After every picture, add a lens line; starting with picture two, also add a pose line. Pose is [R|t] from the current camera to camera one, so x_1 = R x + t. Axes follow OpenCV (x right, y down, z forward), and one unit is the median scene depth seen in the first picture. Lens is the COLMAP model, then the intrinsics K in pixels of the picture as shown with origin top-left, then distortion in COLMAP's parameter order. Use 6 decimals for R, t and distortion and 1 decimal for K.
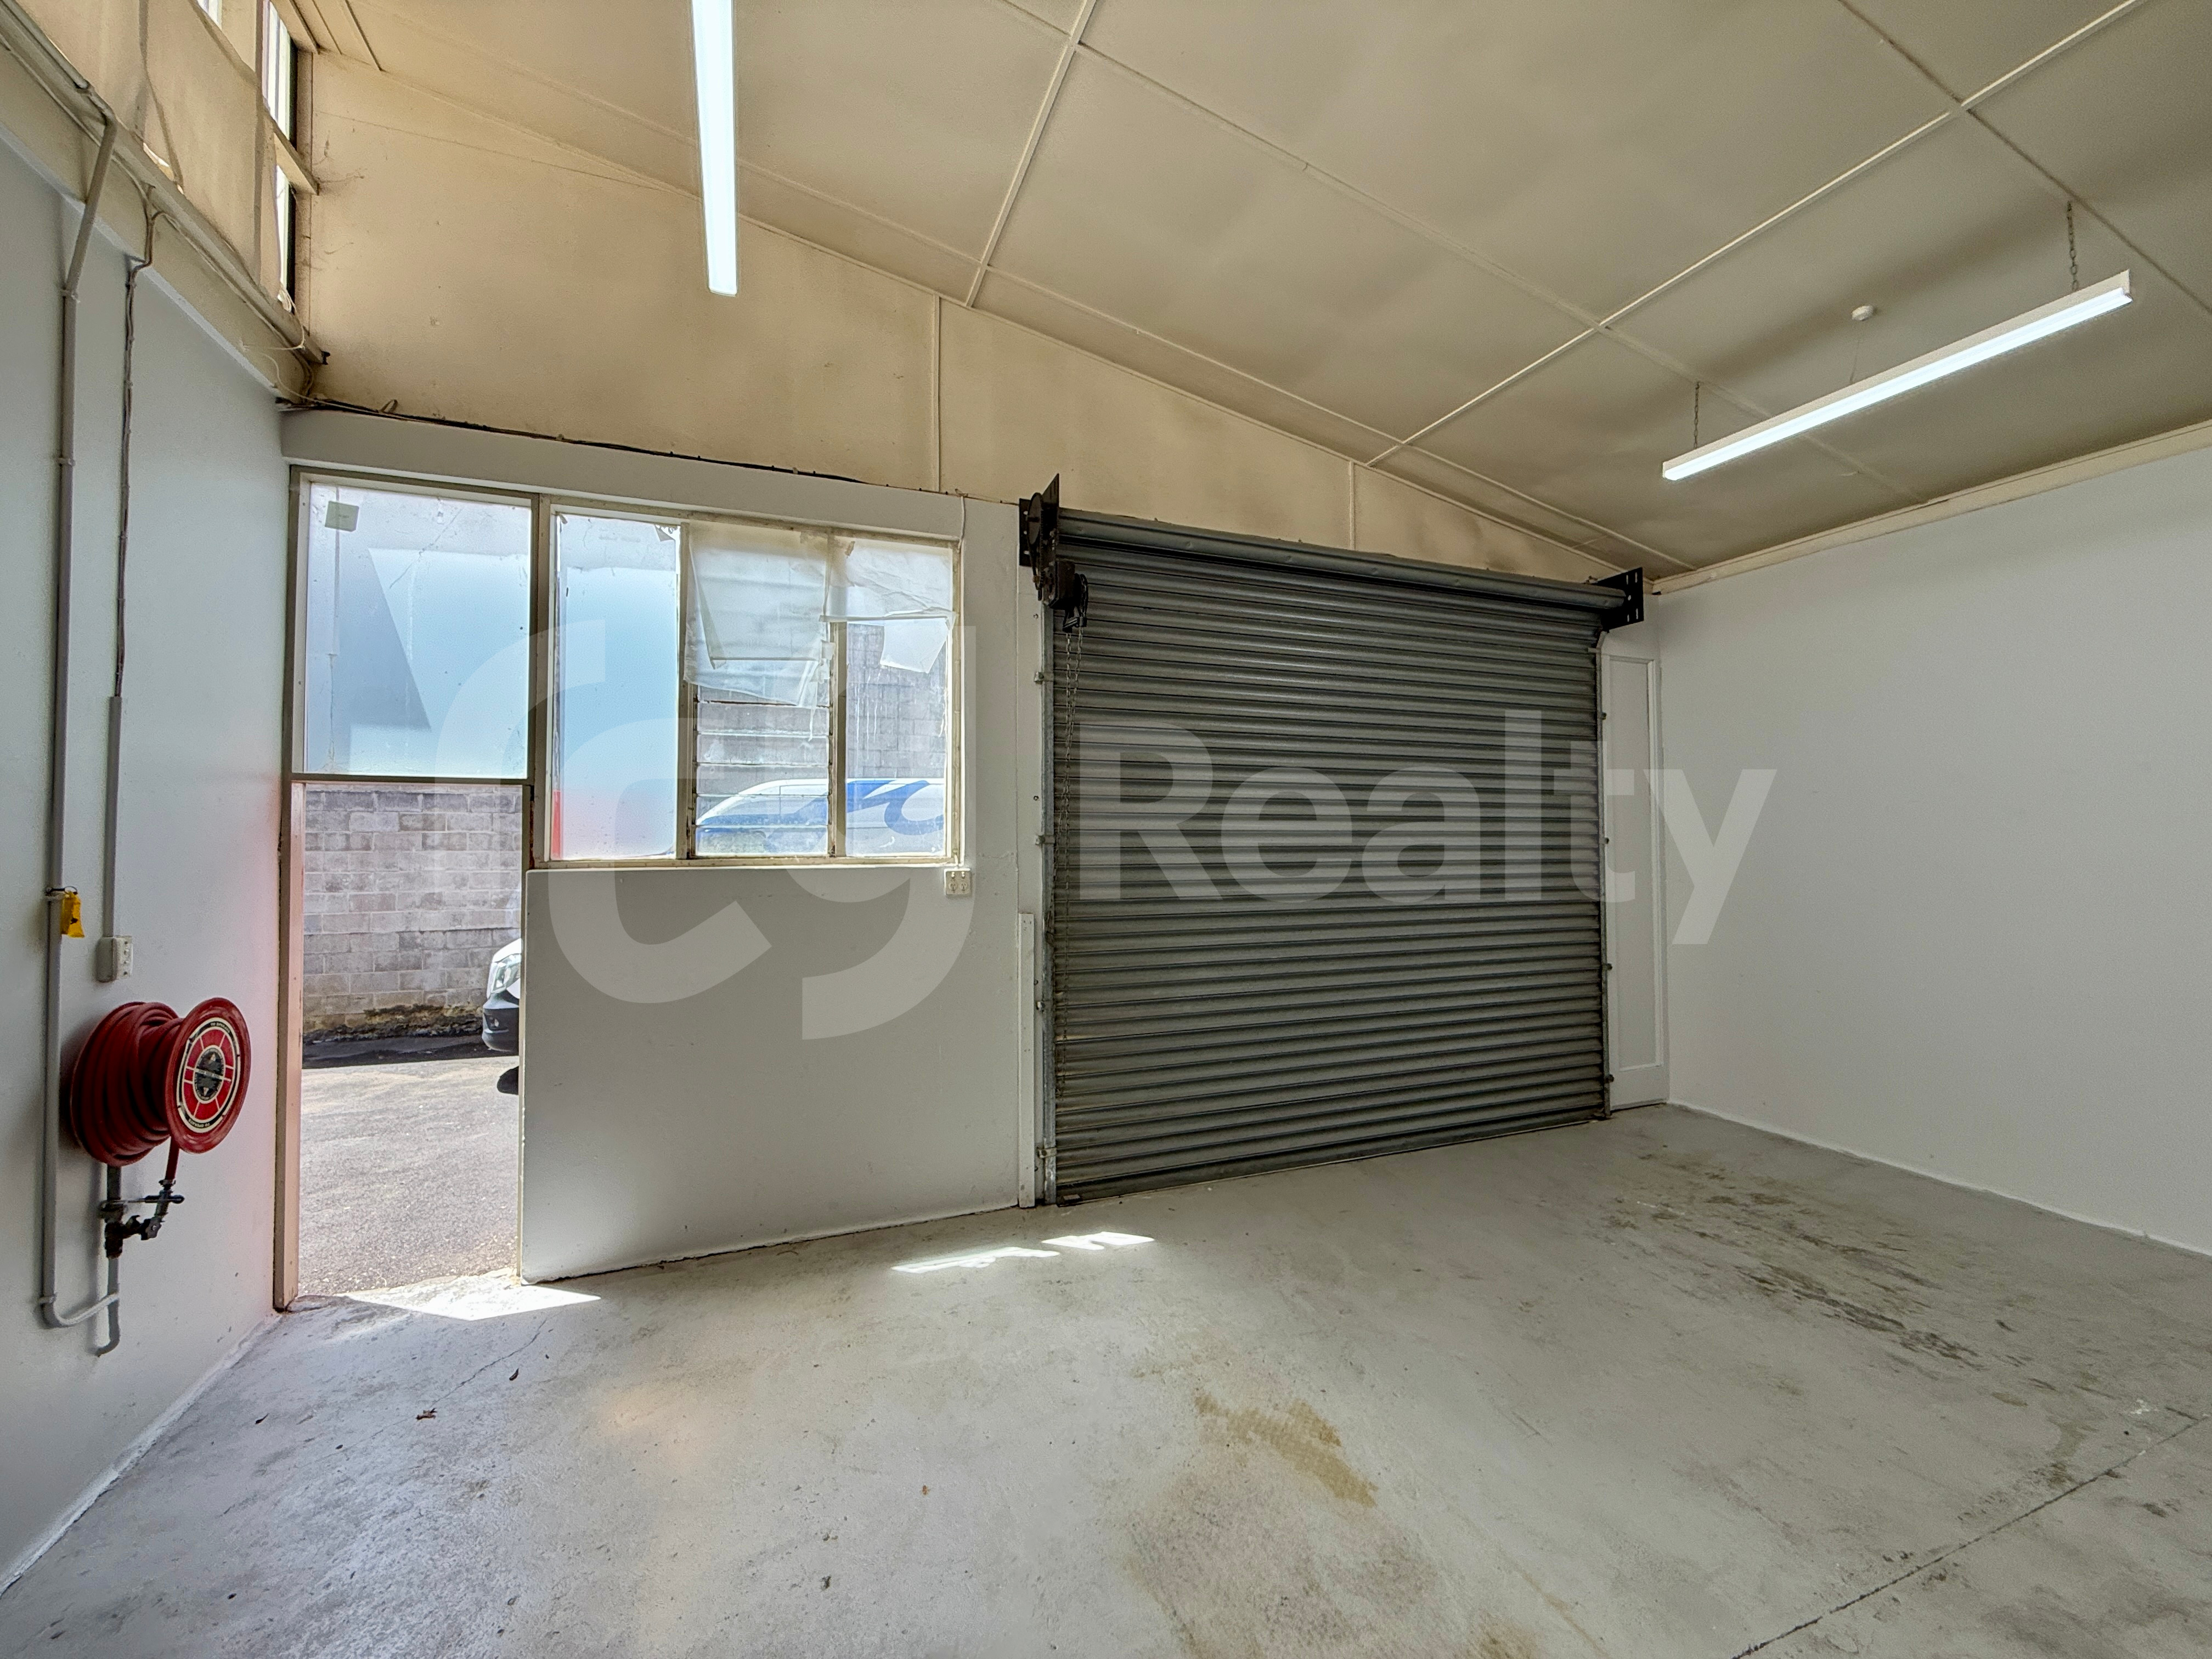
lens RADIAL K [[875.6, 0, 1097.9], [0, 875.6, 829.2], [0, 0, 1]] dist [-0.000052, 0.000696]
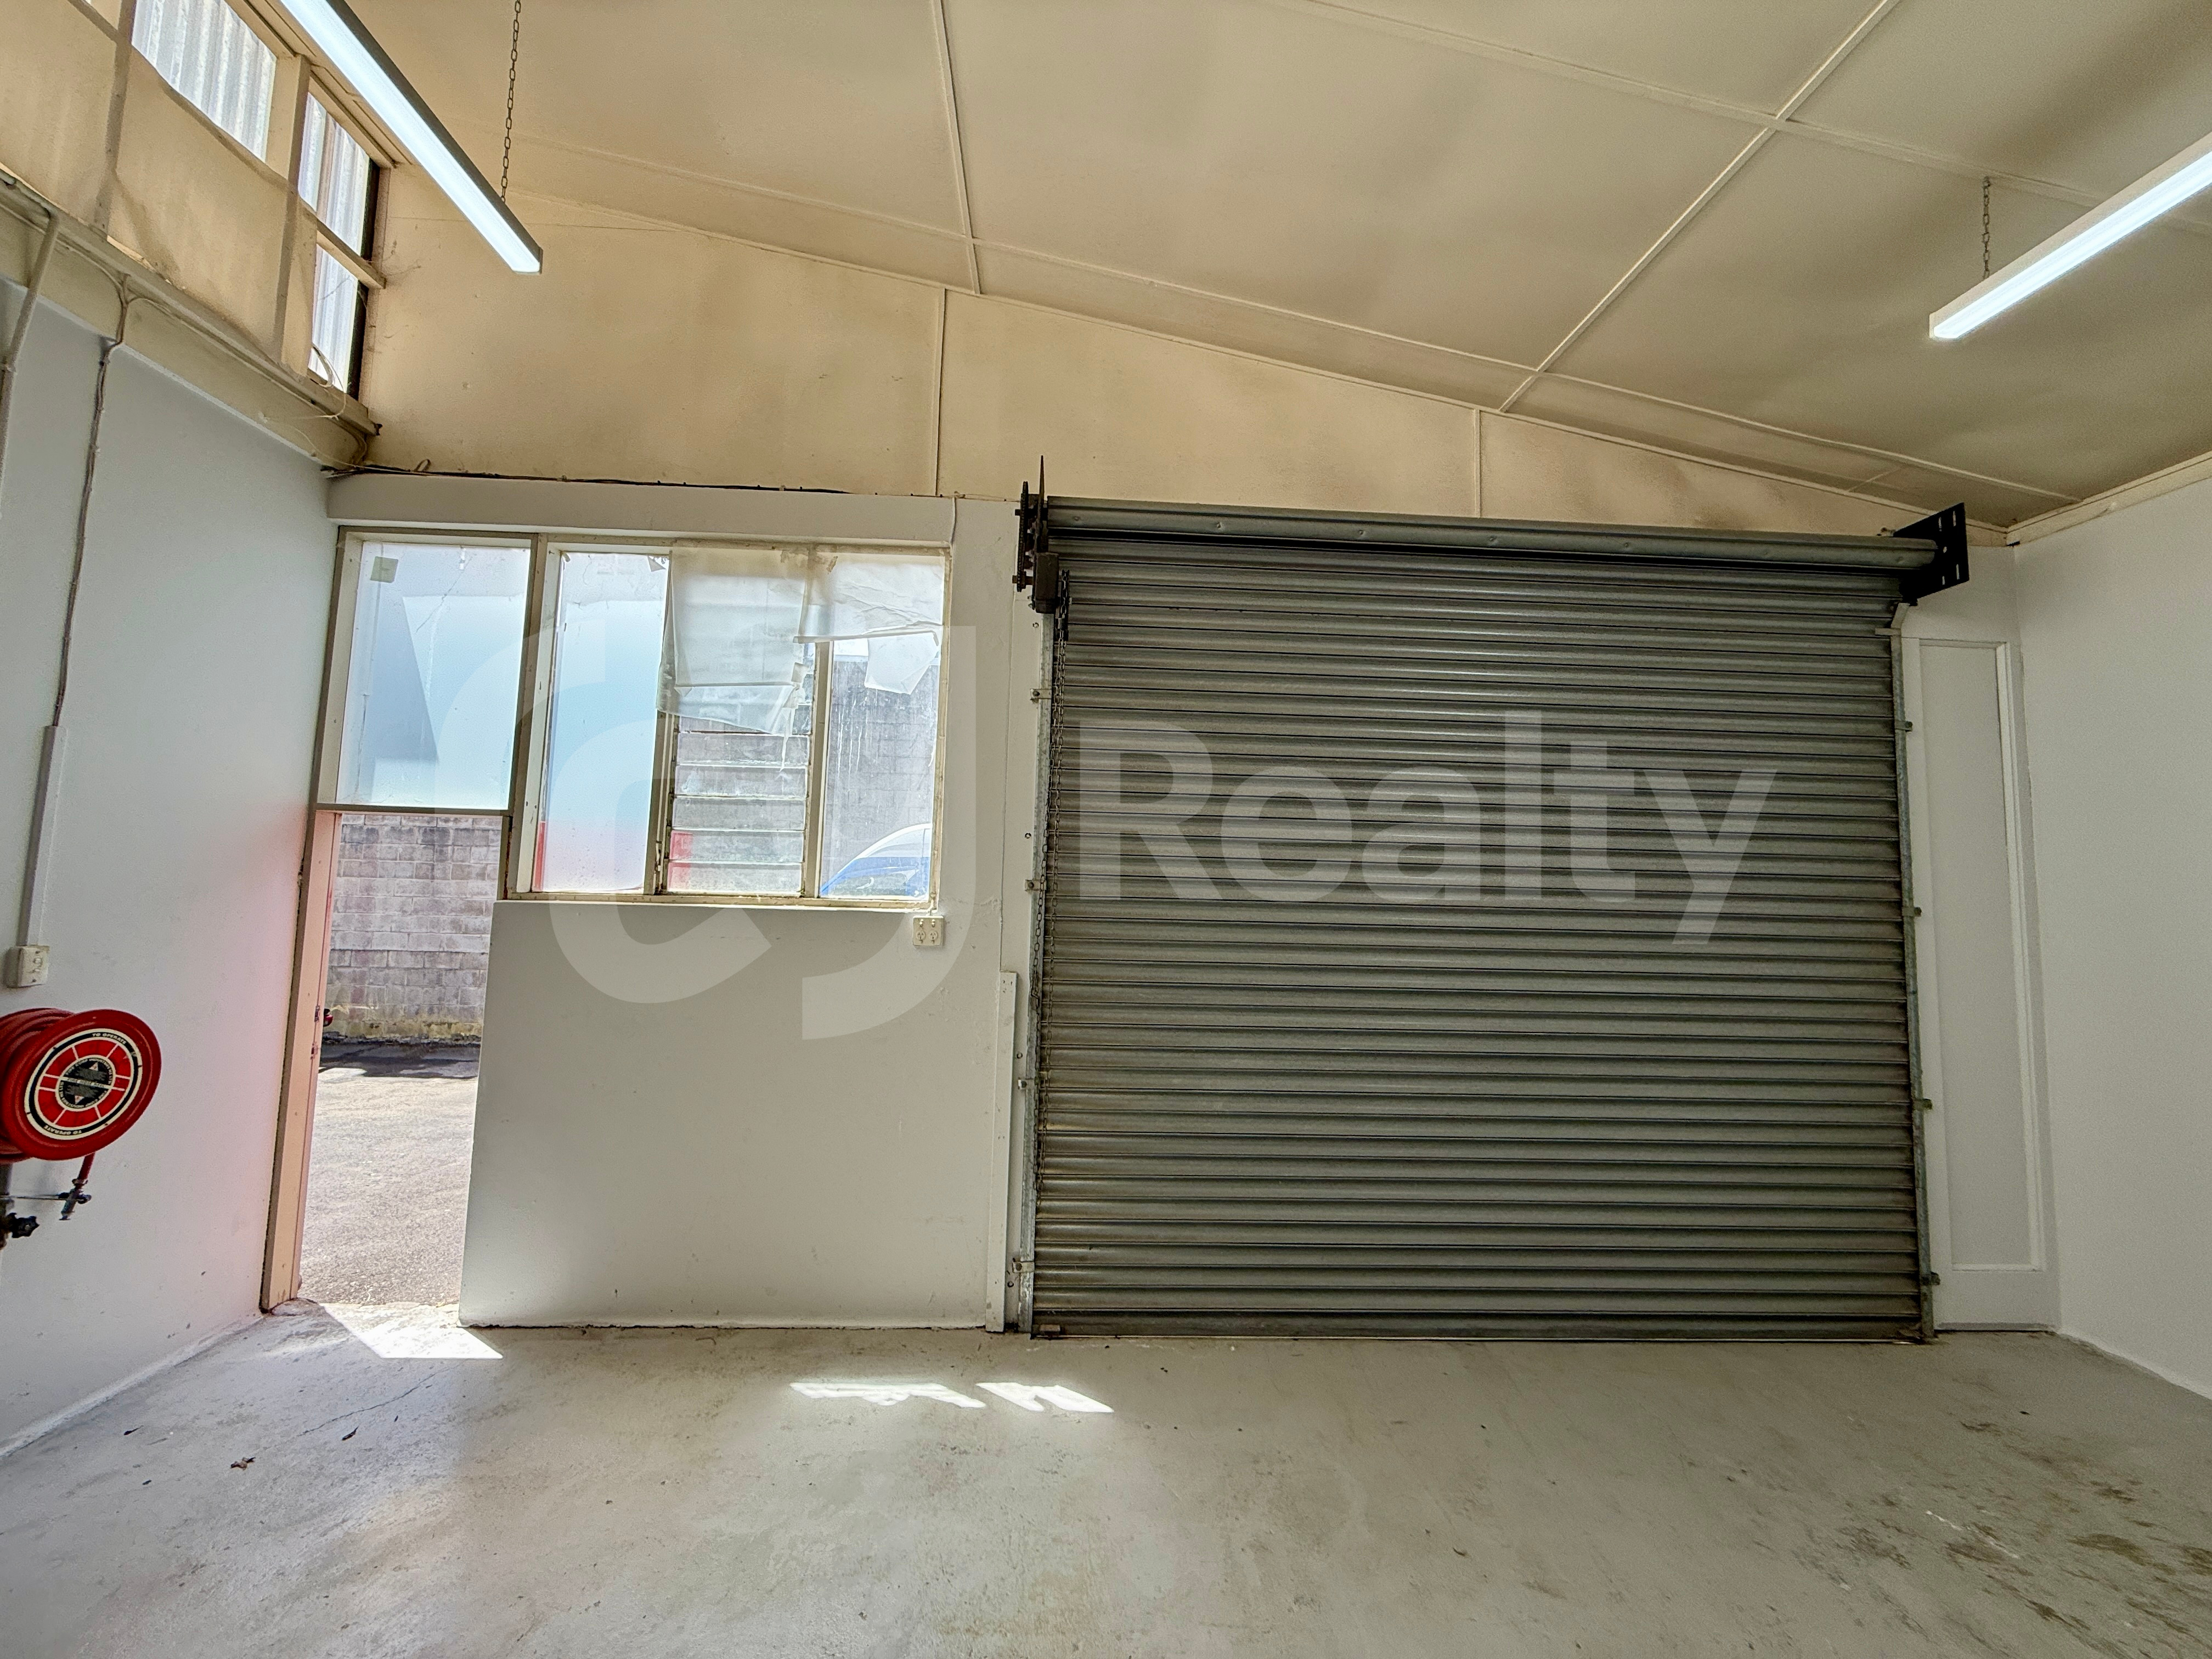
lens RADIAL K [[875.6, 0, 1097.9], [0, 875.6, 829.2], [0, 0, 1]] dist [-0.000052, 0.000696]
pose [[0.947720, 0.004922, -0.319066, 0.280494], [-0.024188, 0.998112, -0.056449, 0.004859], [0.318186, 0.061216, 0.946050, 0.230556]]
